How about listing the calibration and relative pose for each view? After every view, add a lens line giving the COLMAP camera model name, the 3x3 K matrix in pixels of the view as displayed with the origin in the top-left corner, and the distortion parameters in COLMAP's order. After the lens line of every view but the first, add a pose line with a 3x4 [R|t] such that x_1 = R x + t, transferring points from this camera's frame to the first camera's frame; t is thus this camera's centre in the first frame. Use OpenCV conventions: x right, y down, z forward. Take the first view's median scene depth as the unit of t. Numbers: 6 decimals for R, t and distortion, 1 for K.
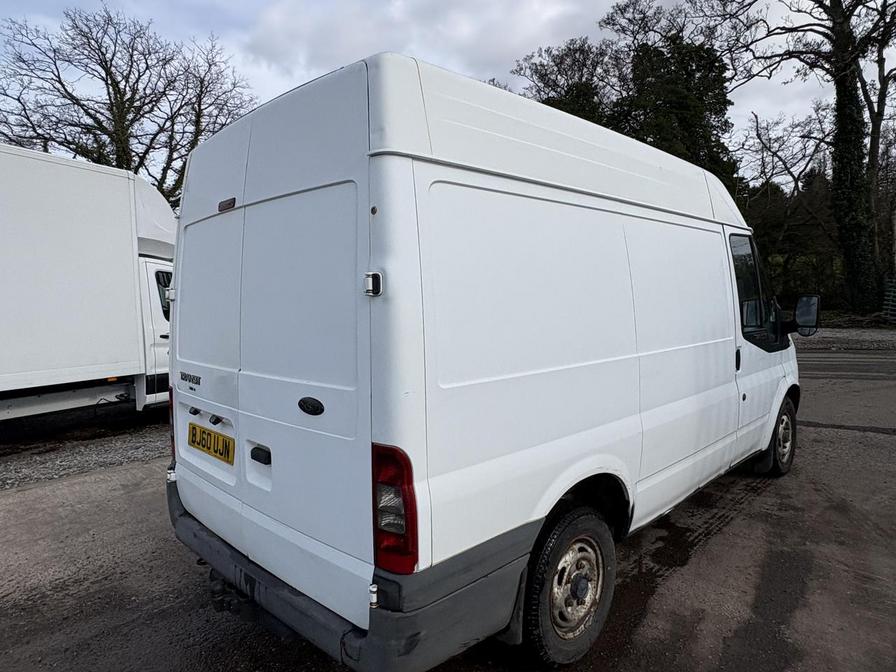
lens RADIAL K [[558.5, 0, 446.8], [0, 558.5, 340.1], [0, 0, 1]] dist [0.000890, -0.001801]
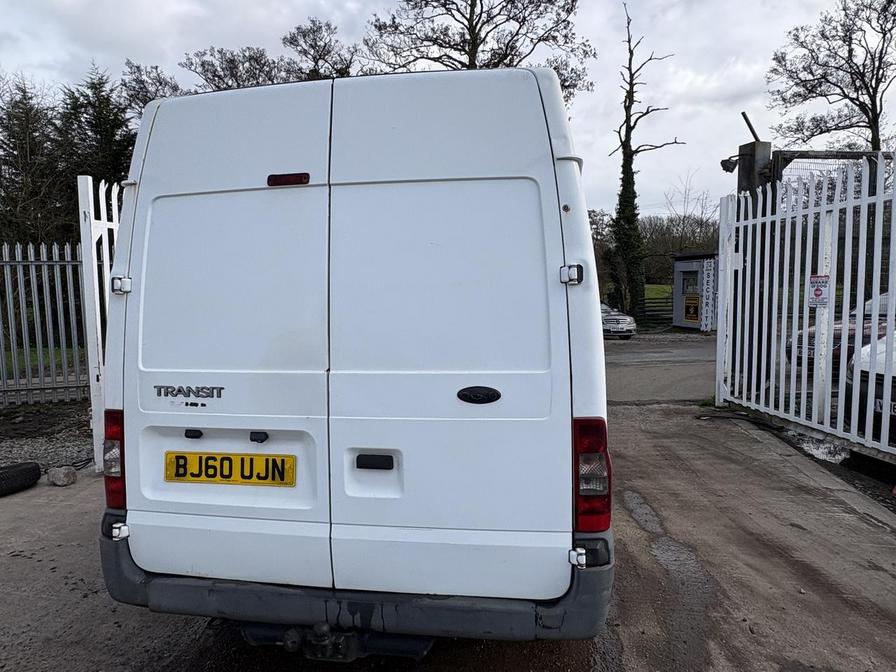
lens RADIAL K [[558.5, 0, 448.7], [0, 558.5, 337.4], [0, 0, 1]] dist [0.000890, -0.001801]
pose [[0.814051, -0.024001, 0.580298, -0.094198], [0.042113, 0.998955, -0.017759, 0.003365], [-0.579265, 0.038895, 0.814211, 0.023651]]
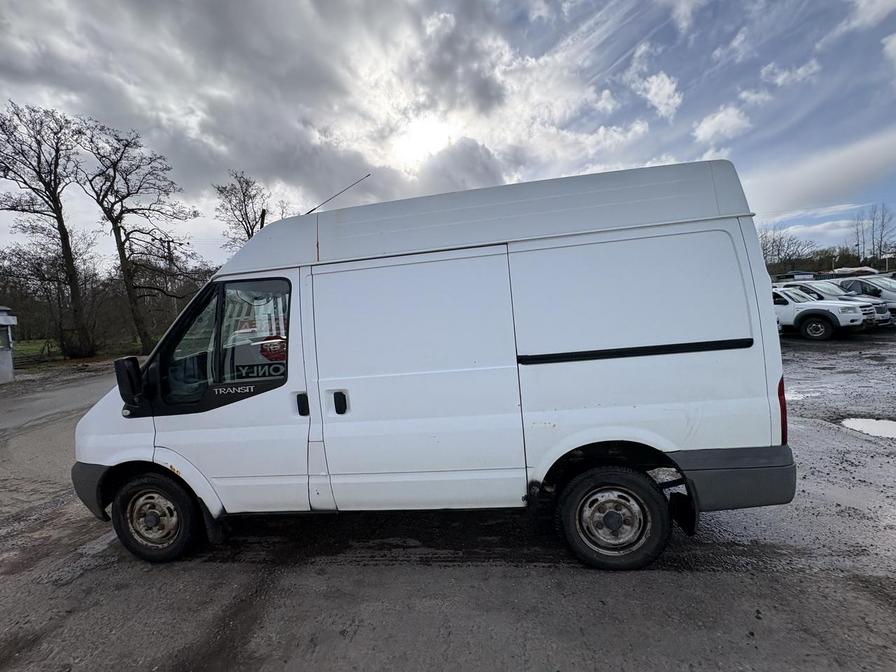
lens RADIAL K [[355.6, 0, 446.0], [0, 355.6, 340.3], [0, 0, 1]] dist [-0.001350, 0.000406]
pose [[-0.613177, 0.015422, 0.789795, -0.107510], [0.158717, 0.981826, 0.104053, -0.025549], [-0.773836, 0.189157, -0.604481, 0.319222]]
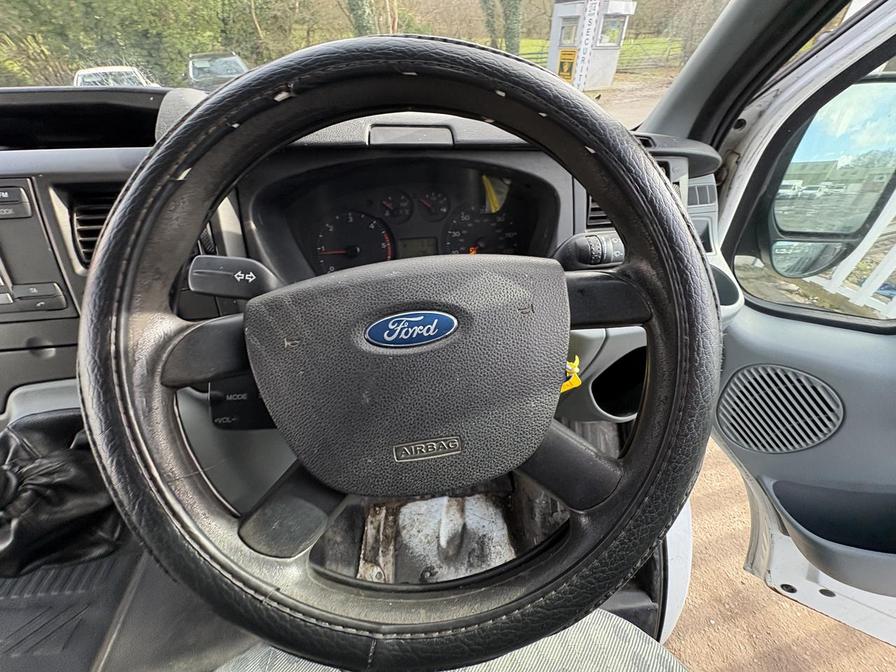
lens RADIAL K [[355.6, 0, 449.1], [0, 355.6, 337.0], [0, 0, 1]] dist [-0.001350, 0.000406]
pose [[0.650783, -0.466639, 0.598941, 0.105893], [0.076494, 0.825126, 0.559746, -0.021356], [-0.755401, -0.318457, 0.572673, 0.242939]]
